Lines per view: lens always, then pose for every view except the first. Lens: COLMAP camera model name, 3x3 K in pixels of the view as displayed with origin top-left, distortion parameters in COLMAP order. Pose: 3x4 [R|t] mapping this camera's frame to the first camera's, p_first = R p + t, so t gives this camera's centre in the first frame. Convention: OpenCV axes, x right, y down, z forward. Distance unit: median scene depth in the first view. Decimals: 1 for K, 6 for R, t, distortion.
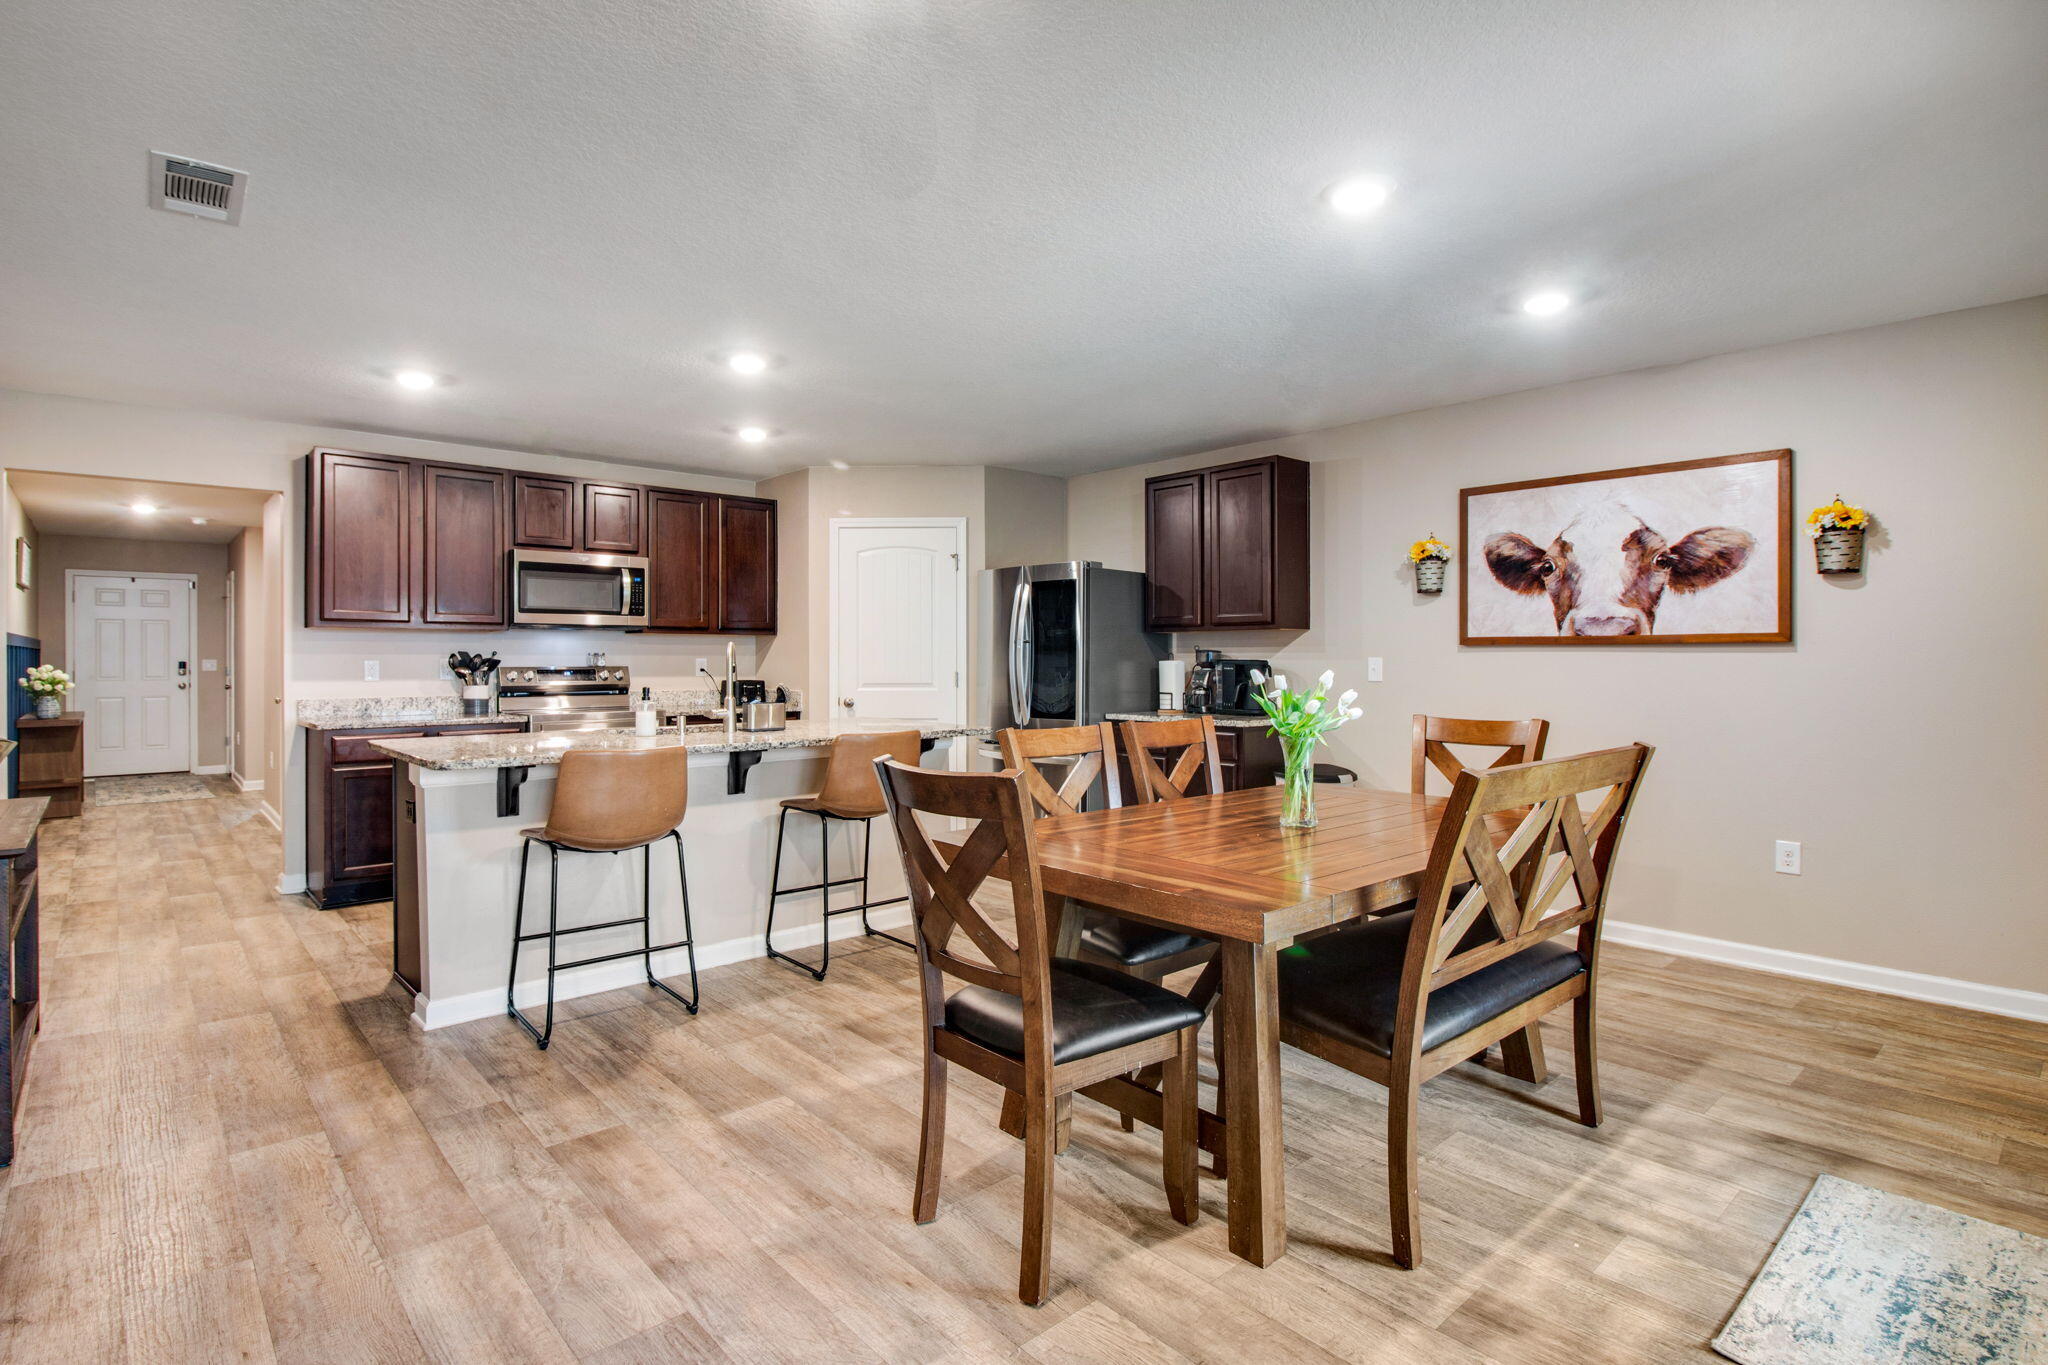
lens RADIAL K [[1031.9, 0, 1014.0], [0, 1031.9, 668.8], [0, 0, 1]] dist [-0.006615, -0.002430]
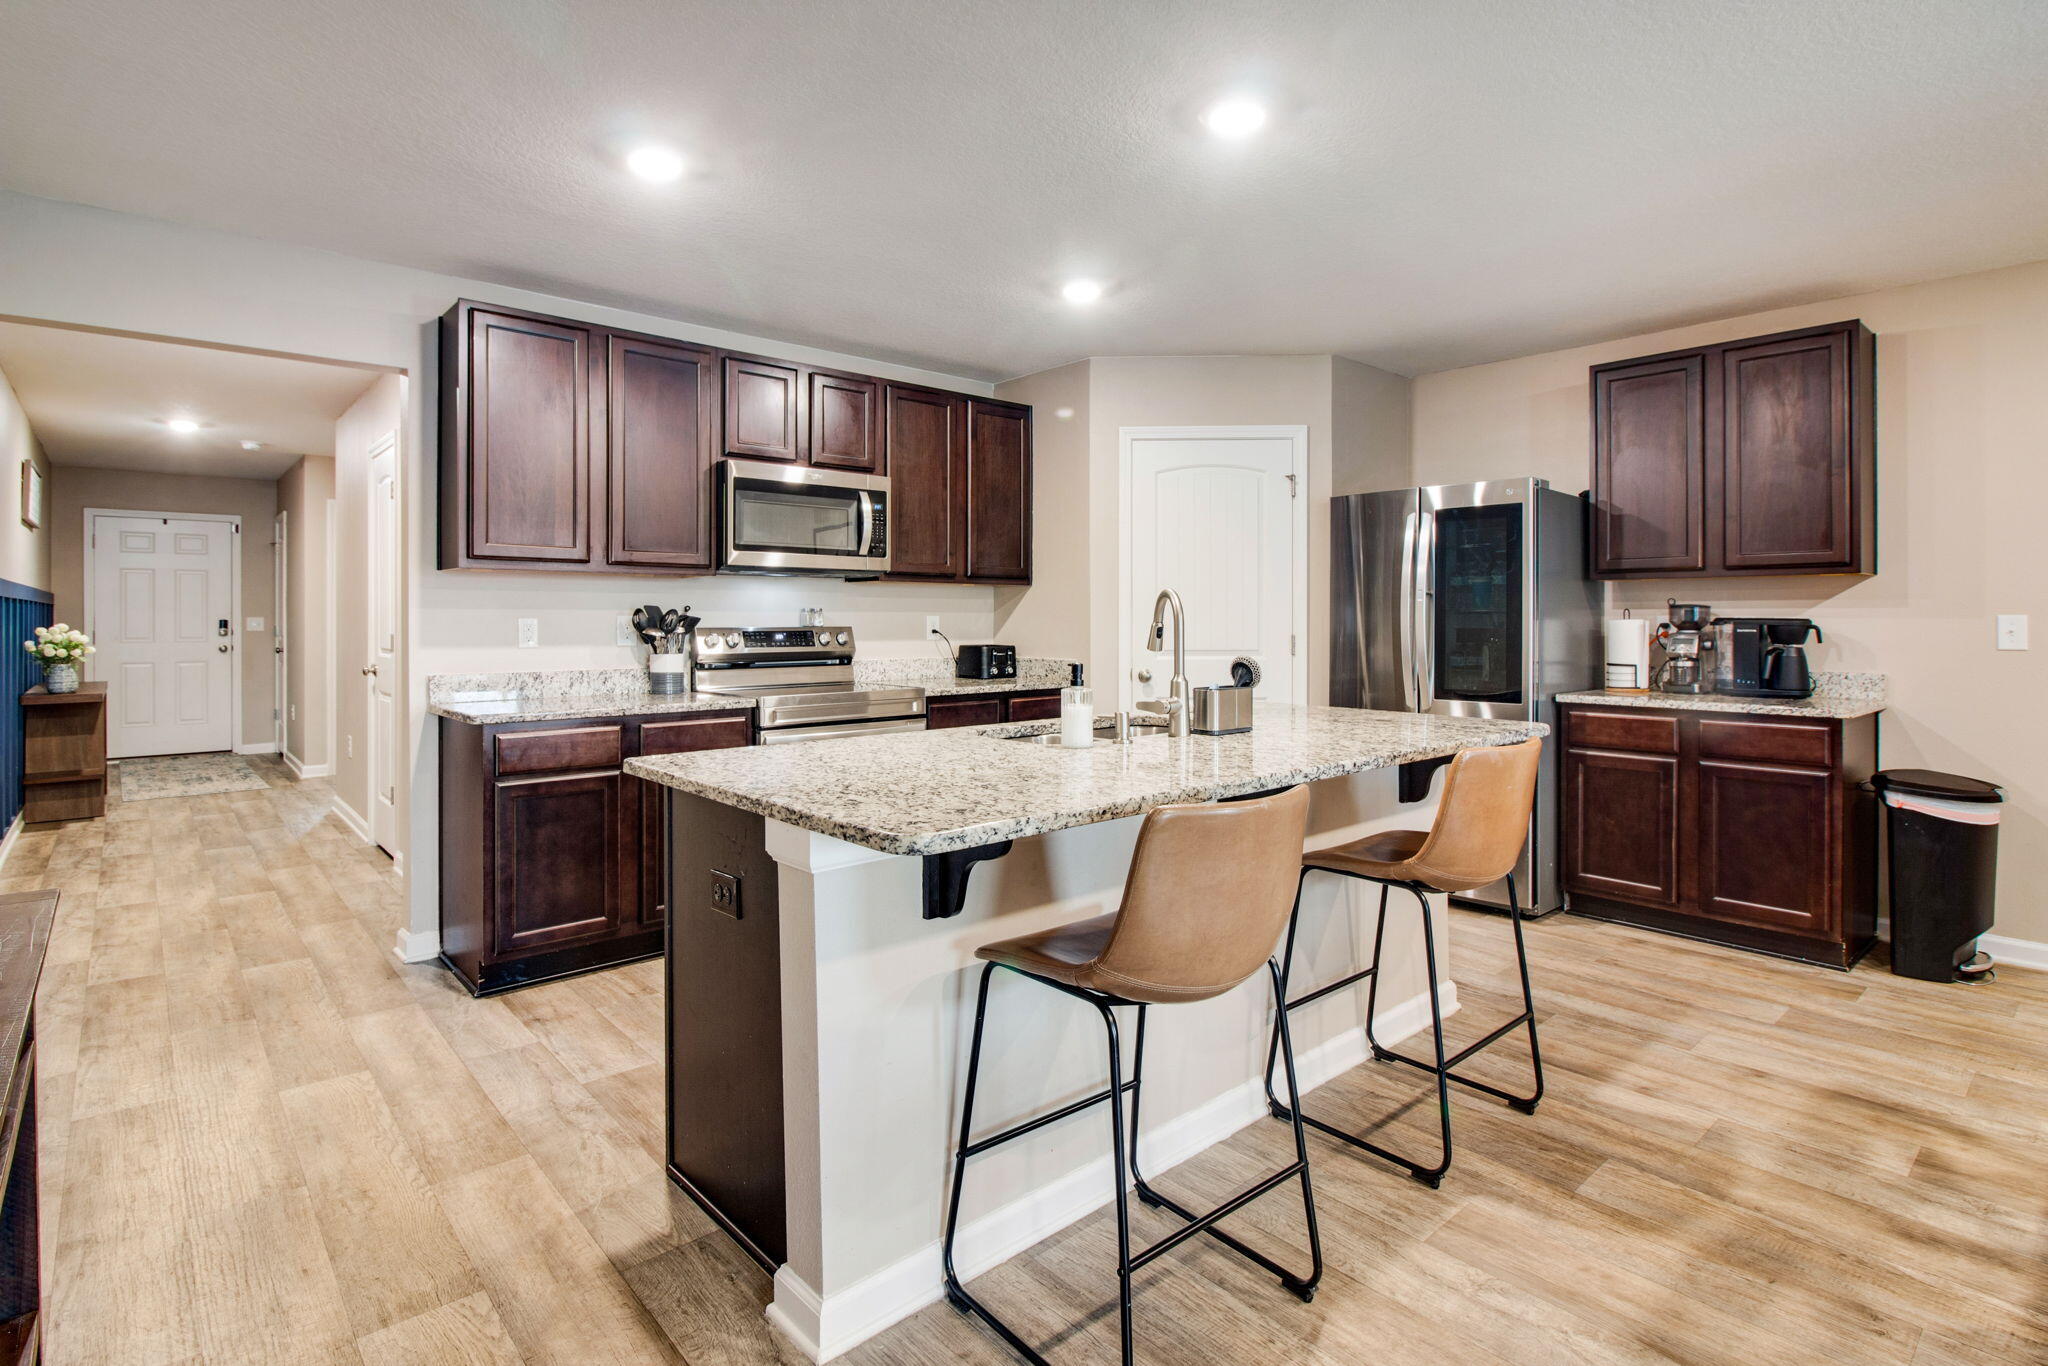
lens RADIAL K [[1029.9, 0, 1026.1], [0, 1029.9, 625.4], [0, 0, 1]] dist [-0.002716, -0.002238]
pose [[0.999996, 0.000285, -0.002682, -0.295823], [-0.000288, 0.999999, -0.001056, -0.003078], [0.002681, 0.001057, 0.999996, 0.315169]]
